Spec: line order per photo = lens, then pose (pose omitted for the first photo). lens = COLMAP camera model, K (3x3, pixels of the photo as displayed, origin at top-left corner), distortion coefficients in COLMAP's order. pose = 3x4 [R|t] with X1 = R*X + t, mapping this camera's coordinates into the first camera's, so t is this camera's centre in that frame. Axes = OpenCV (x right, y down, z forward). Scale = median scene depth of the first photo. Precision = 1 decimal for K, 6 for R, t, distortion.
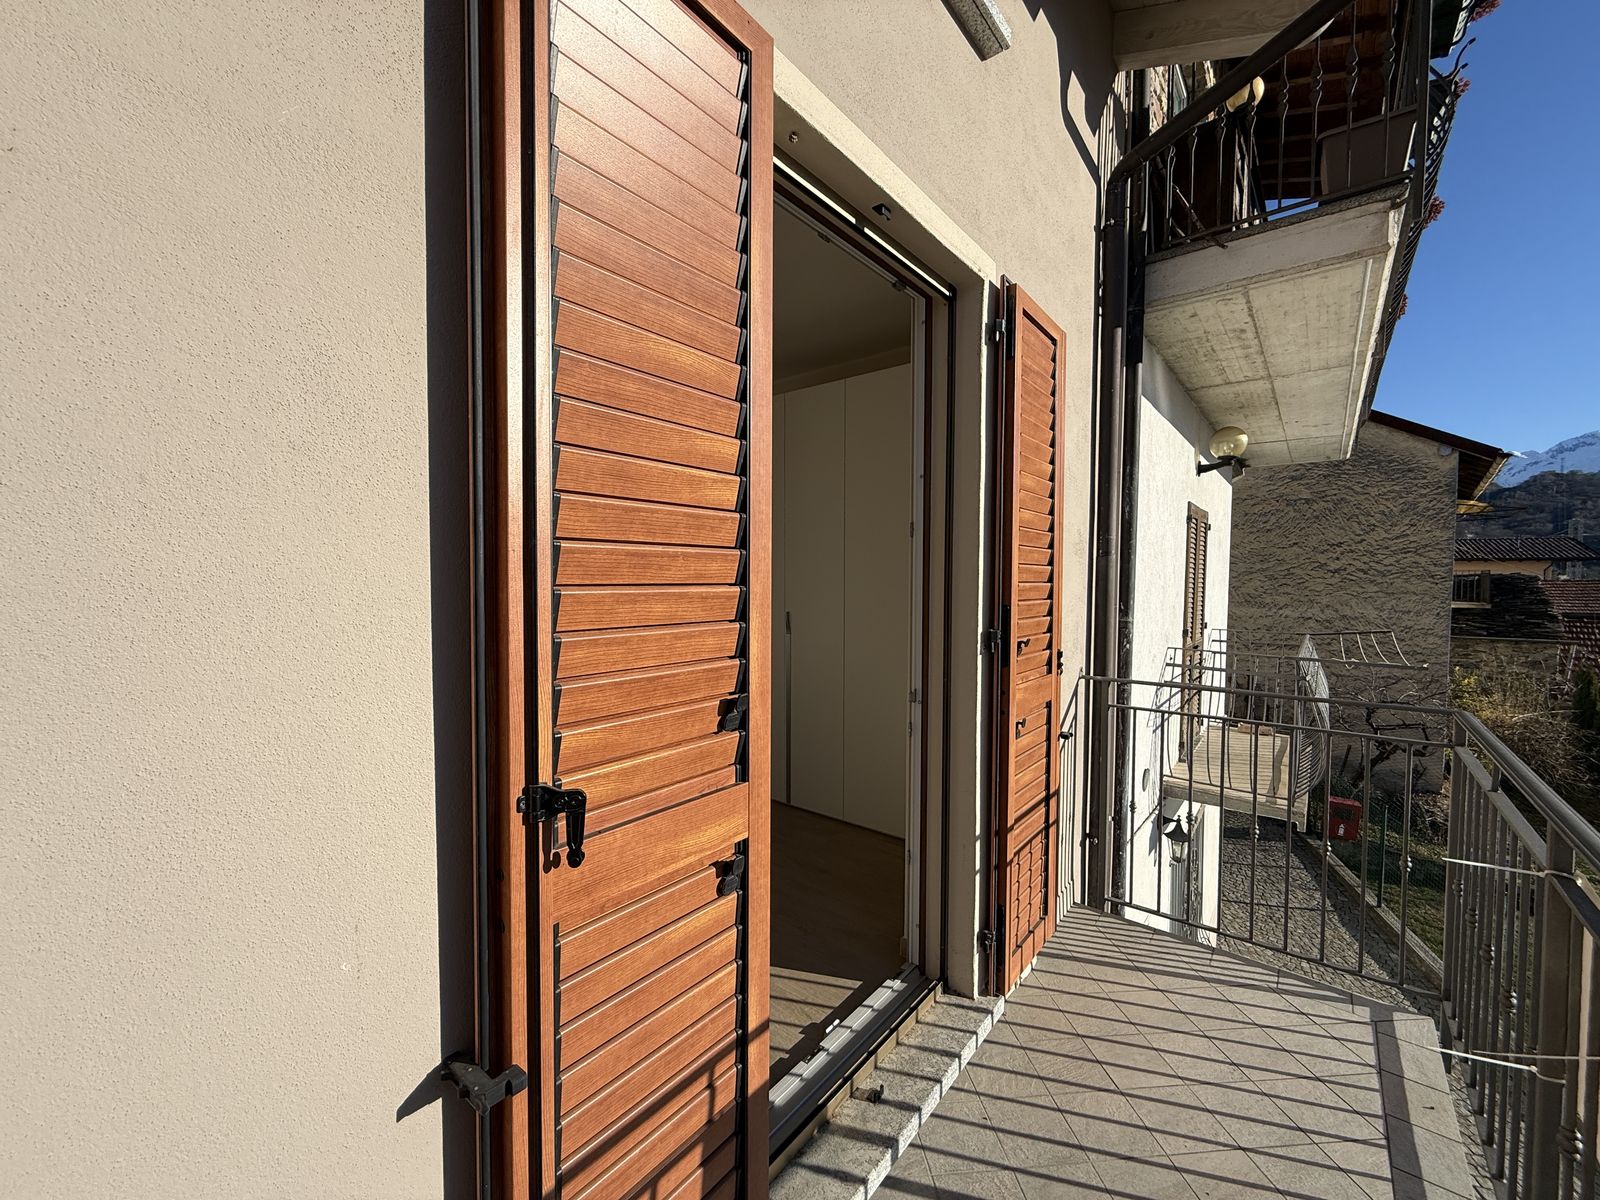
lens RADIAL K [[634.8, 0, 798.8], [0, 634.8, 599.0], [0, 0, 1]] dist [-0.000554, 0.000016]
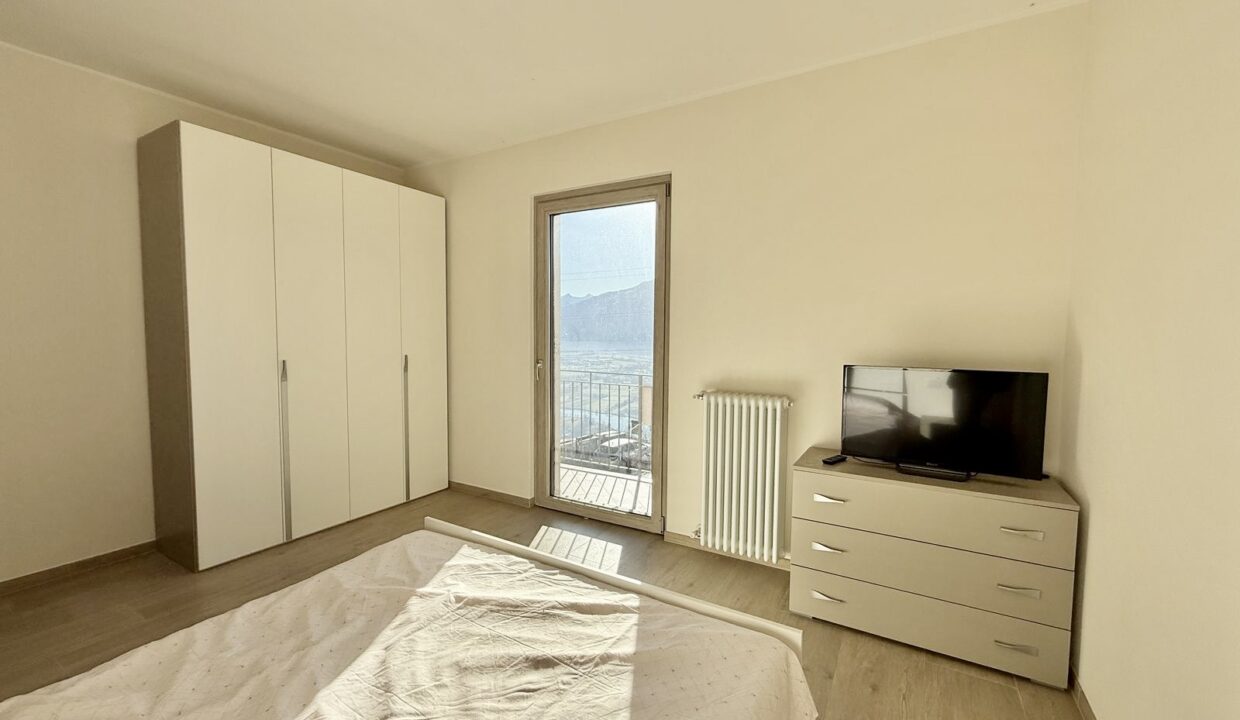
lens RADIAL K [[490.3, 0, 620.0], [0, 490.3, 360.0], [0, 0, 1]] dist [-0.000020, 0.000002]
pose [[-0.165496, -0.063184, 0.984184, -1.863621], [0.028012, 0.997242, 0.068733, -0.050133], [-0.985812, 0.038944, -0.163270, 1.203966]]
